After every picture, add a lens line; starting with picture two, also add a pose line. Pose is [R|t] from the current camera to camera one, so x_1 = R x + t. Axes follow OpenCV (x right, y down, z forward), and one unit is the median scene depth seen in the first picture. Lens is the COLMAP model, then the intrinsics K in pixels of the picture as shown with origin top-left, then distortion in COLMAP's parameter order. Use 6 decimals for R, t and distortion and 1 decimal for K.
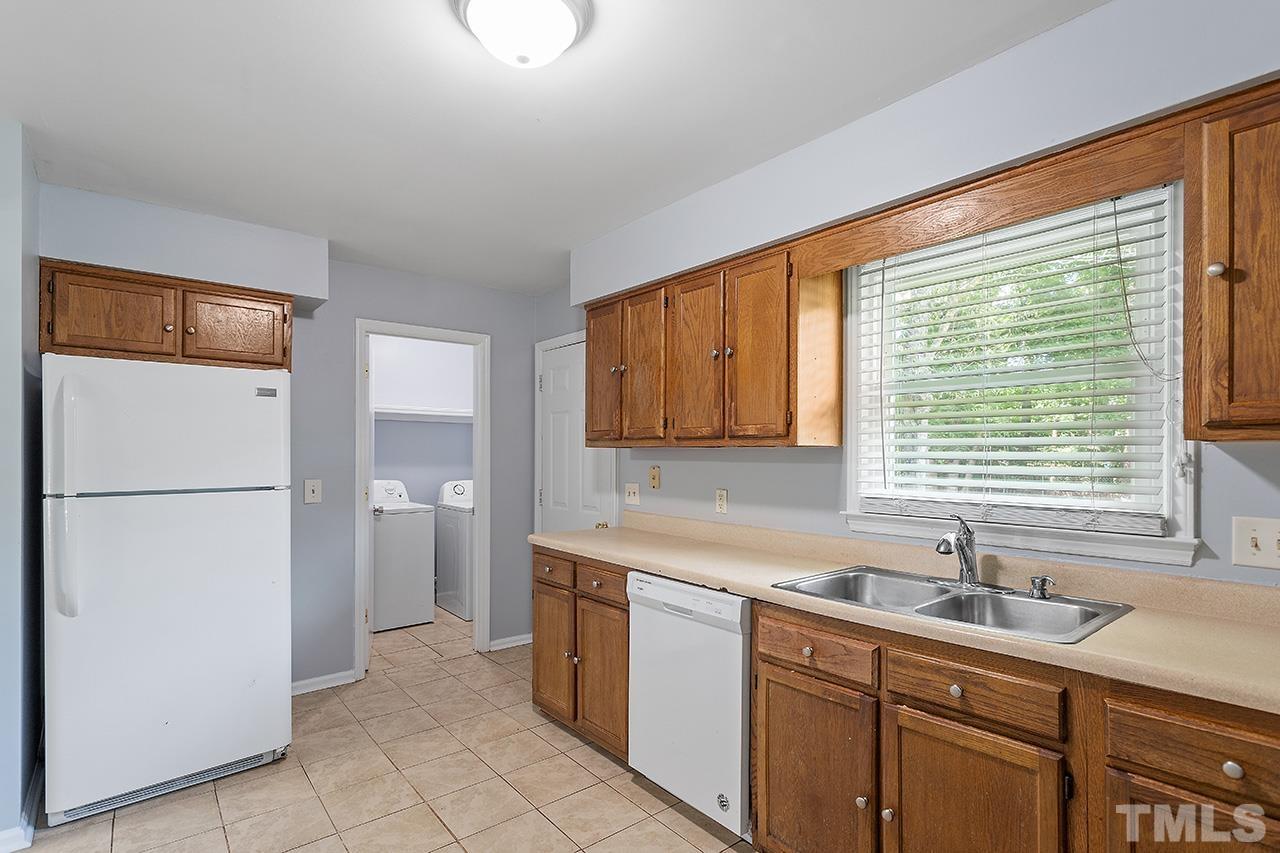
lens RADIAL K [[614.5, 0, 638.0], [0, 614.5, 457.5], [0, 0, 1]] dist [-0.000323, 0.003380]
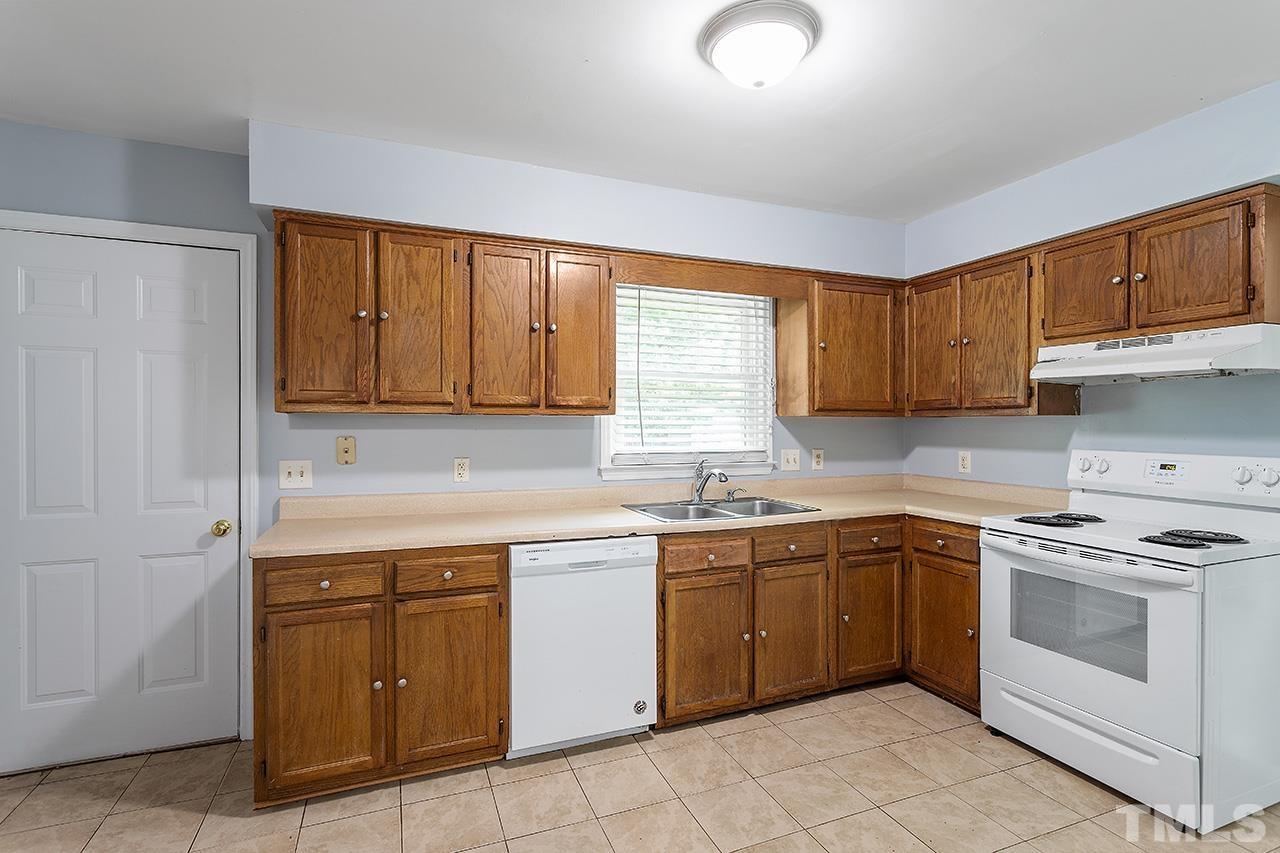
lens RADIAL K [[614.5, 0, 634.6], [0, 614.5, 426.9], [0, 0, 1]] dist [-0.000323, 0.003380]
pose [[0.306758, -0.009251, 0.951743, -0.939000], [0.003378, 0.999957, 0.008631, -0.005976], [-0.951782, 0.000567, 0.306776, 0.584868]]
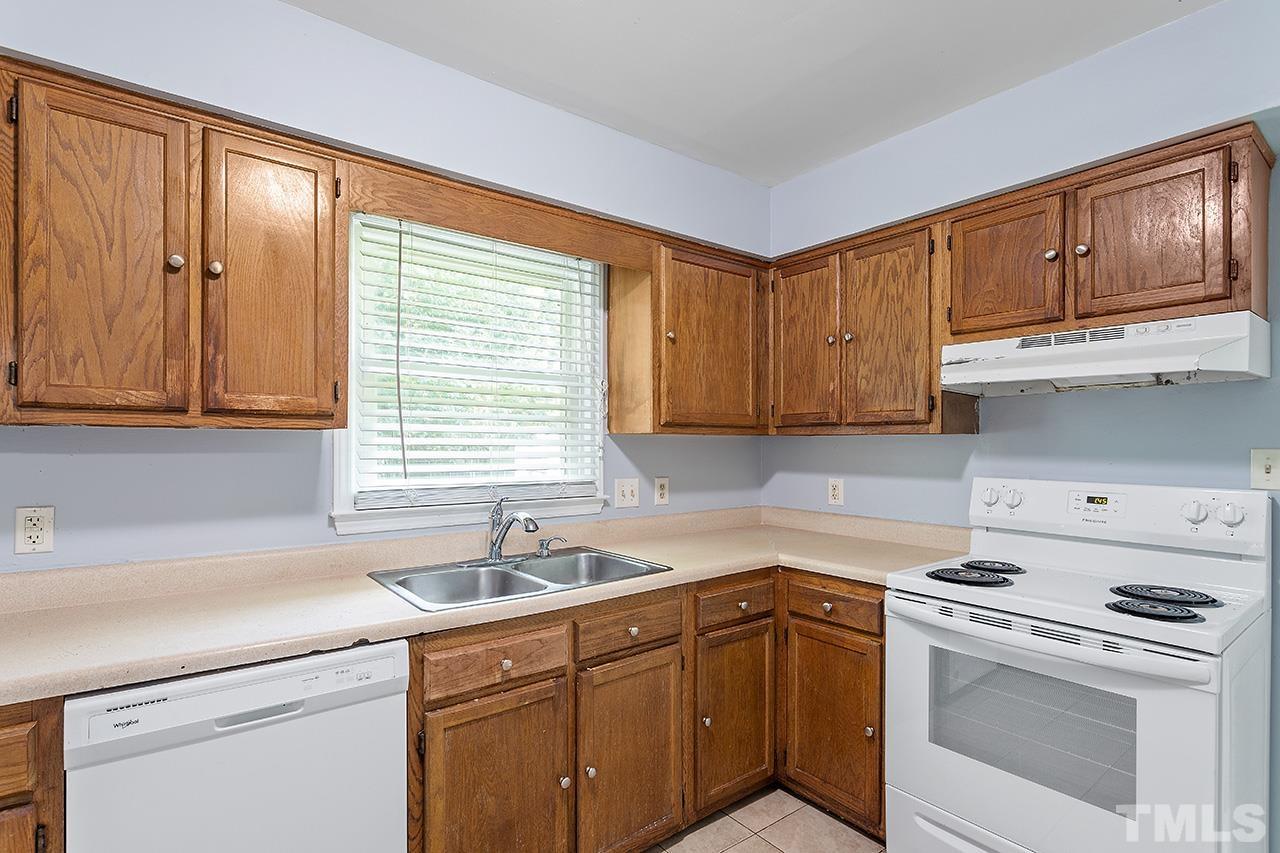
lens RADIAL K [[614.5, 0, 630.5], [0, 614.5, 444.9], [0, 0, 1]] dist [-0.000323, 0.003380]
pose [[0.039673, -0.006828, 0.999189, -0.482492], [-0.000112, 0.999977, 0.006838, -0.004854], [-0.999213, -0.000383, 0.039671, 0.634718]]
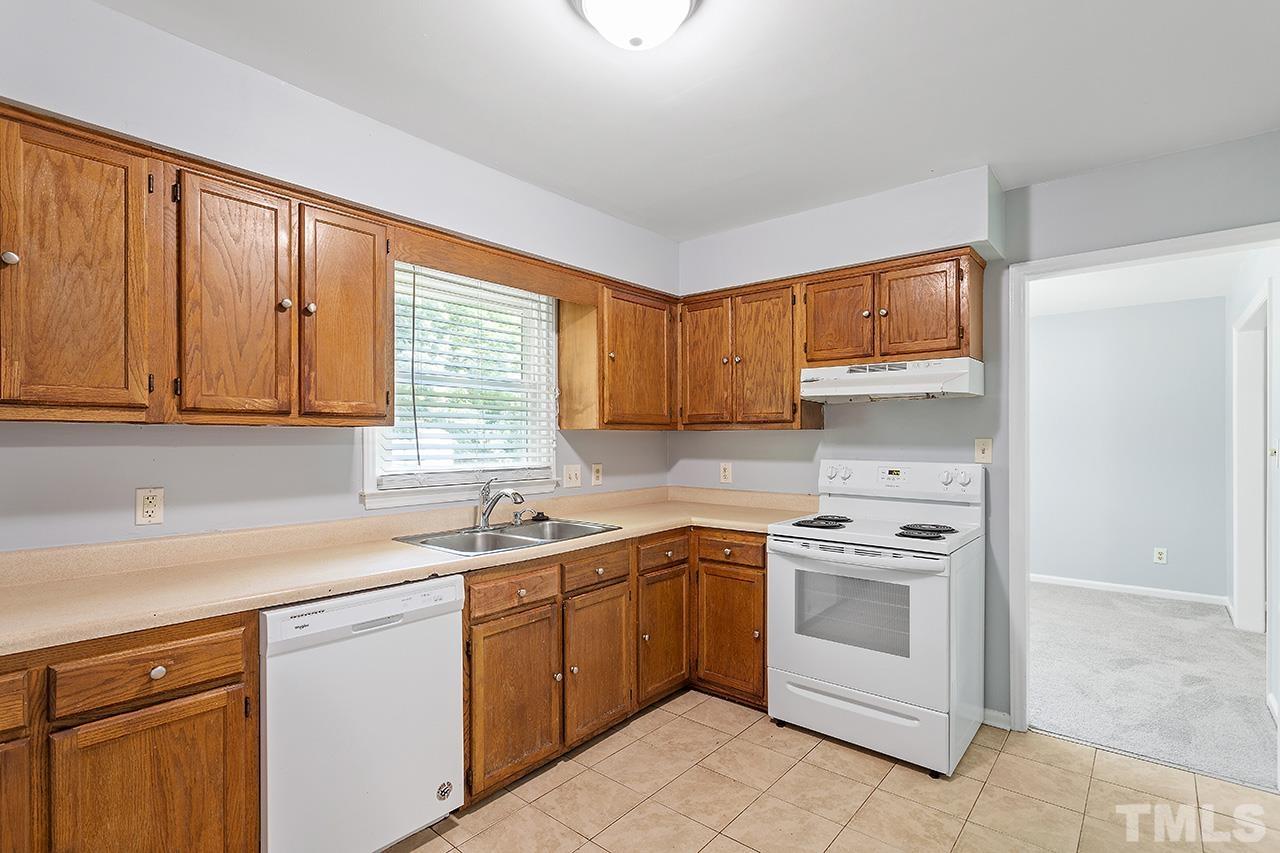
lens RADIAL K [[614.5, 0, 632.1], [0, 614.5, 439.9], [0, 0, 1]] dist [-0.000323, 0.003380]
pose [[-0.174880, -0.007289, 0.984563, -0.803155], [0.002989, 0.999964, 0.007934, -0.004257], [-0.984585, 0.004331, -0.174851, 0.804378]]
